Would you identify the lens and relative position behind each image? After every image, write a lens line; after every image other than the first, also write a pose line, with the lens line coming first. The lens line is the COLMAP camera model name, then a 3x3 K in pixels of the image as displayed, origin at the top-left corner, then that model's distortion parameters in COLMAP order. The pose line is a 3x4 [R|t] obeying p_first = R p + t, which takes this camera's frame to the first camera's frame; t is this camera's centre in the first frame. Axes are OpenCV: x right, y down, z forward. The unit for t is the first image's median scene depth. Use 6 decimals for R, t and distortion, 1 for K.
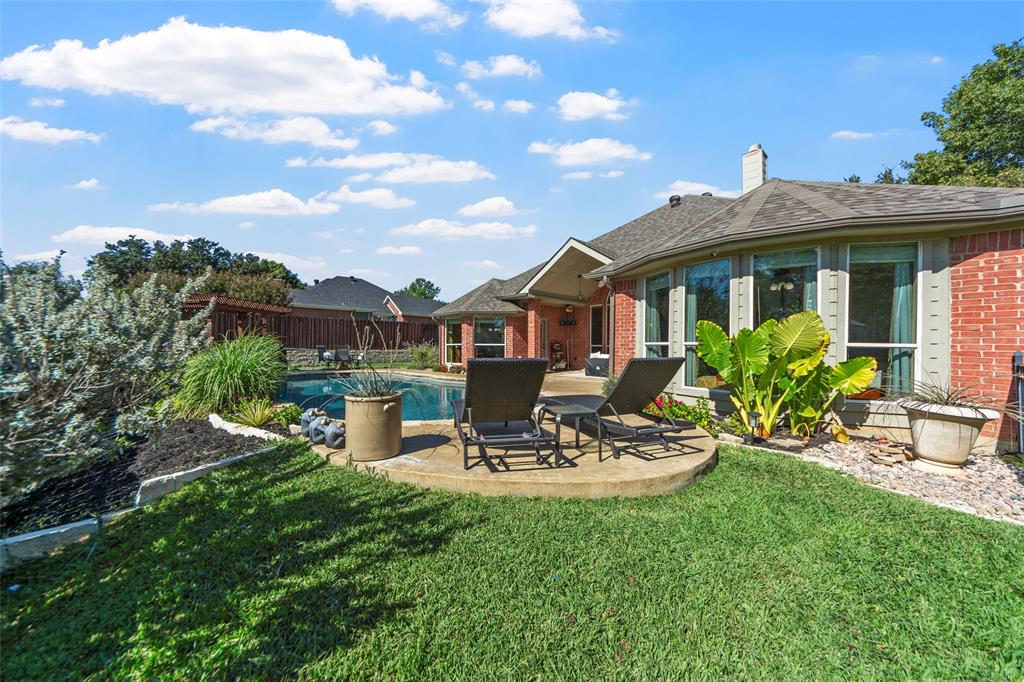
lens RADIAL K [[372.1, 0, 517.1], [0, 372.1, 350.4], [0, 0, 1]] dist [0.000840, 0.000052]
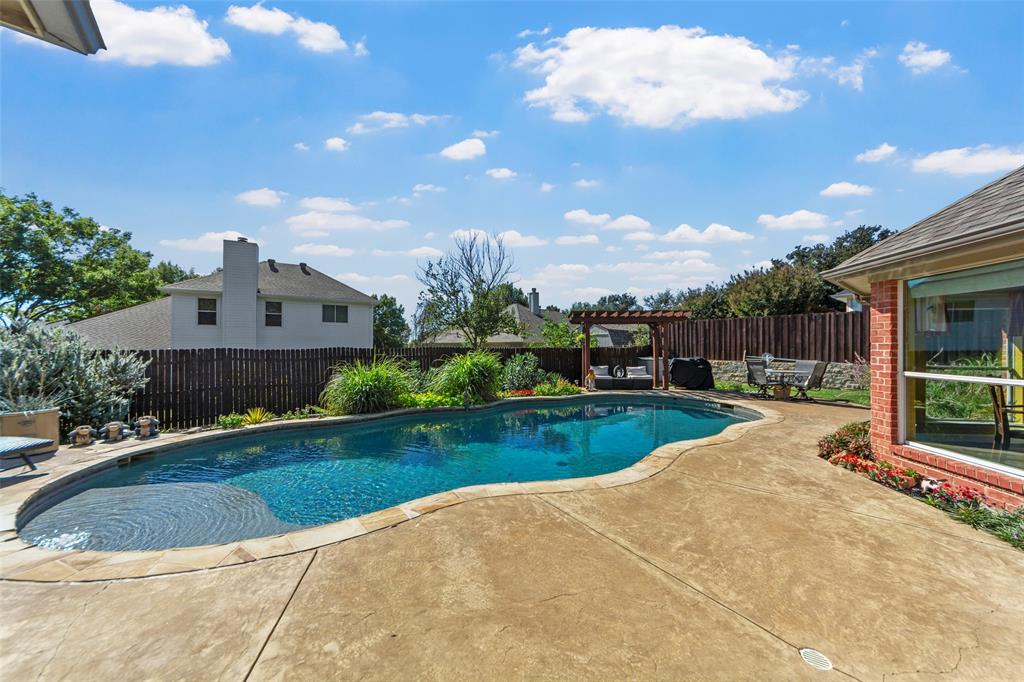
lens RADIAL K [[367.3, 0, 512.0], [0, 367.3, 341.0], [0, 0, 1]] dist [-0.000937, 0.000028]
pose [[-0.096714, -0.013970, -0.995214, 0.200333], [-0.015627, 0.999800, -0.012516, -0.031931], [0.995190, 0.014342, -0.096912, 0.714659]]
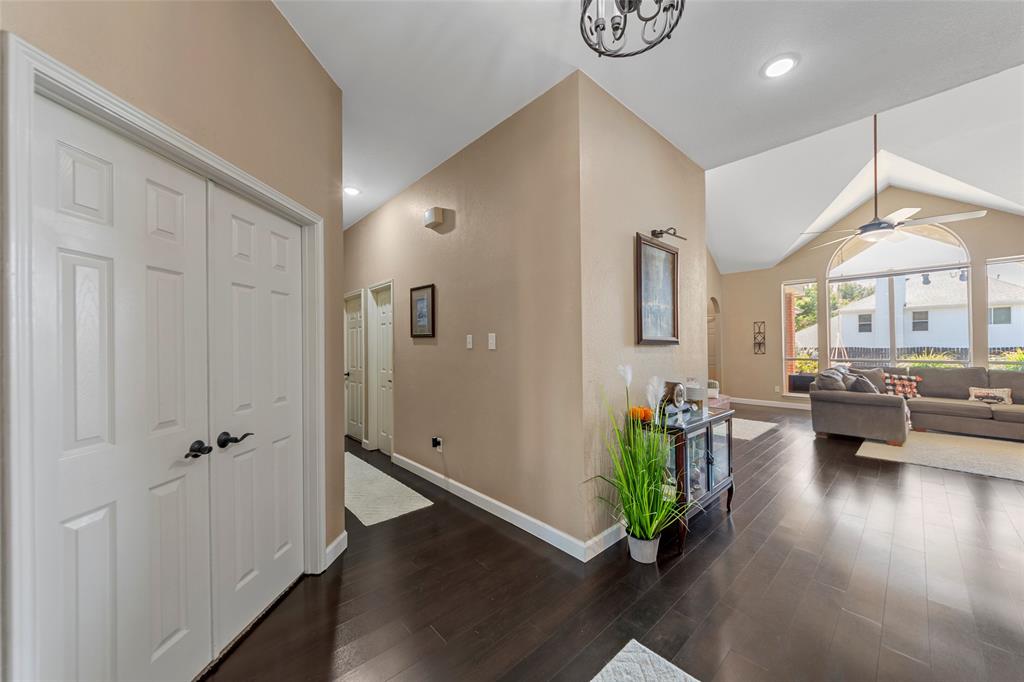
lens RADIAL K [[367.3, 0, 512.0], [0, 367.3, 341.0], [0, 0, 1]] dist [-0.000937, 0.000028]
pose [[-0.999079, -0.002340, 0.042847, 0.791641], [-0.002249, 0.999995, 0.002153, -0.041442], [-0.042852, 0.002055, -0.999079, 1.530715]]
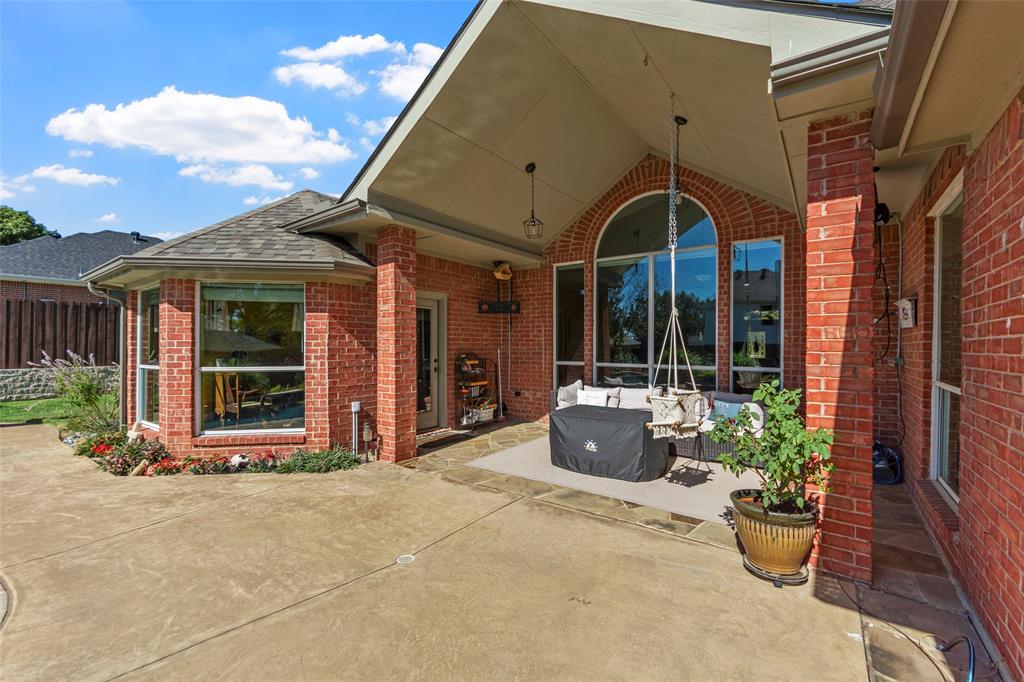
lens RADIAL K [[438.9, 0, 512.0], [0, 438.9, 341.0], [0, 0, 1]] dist [0.017196, -0.000033]
pose [[0.989326, 0.000119, 0.145718, 0.089429], [0.003166, 0.999746, -0.022315, -0.029372], [-0.145683, 0.022538, 0.989075, 0.587191]]
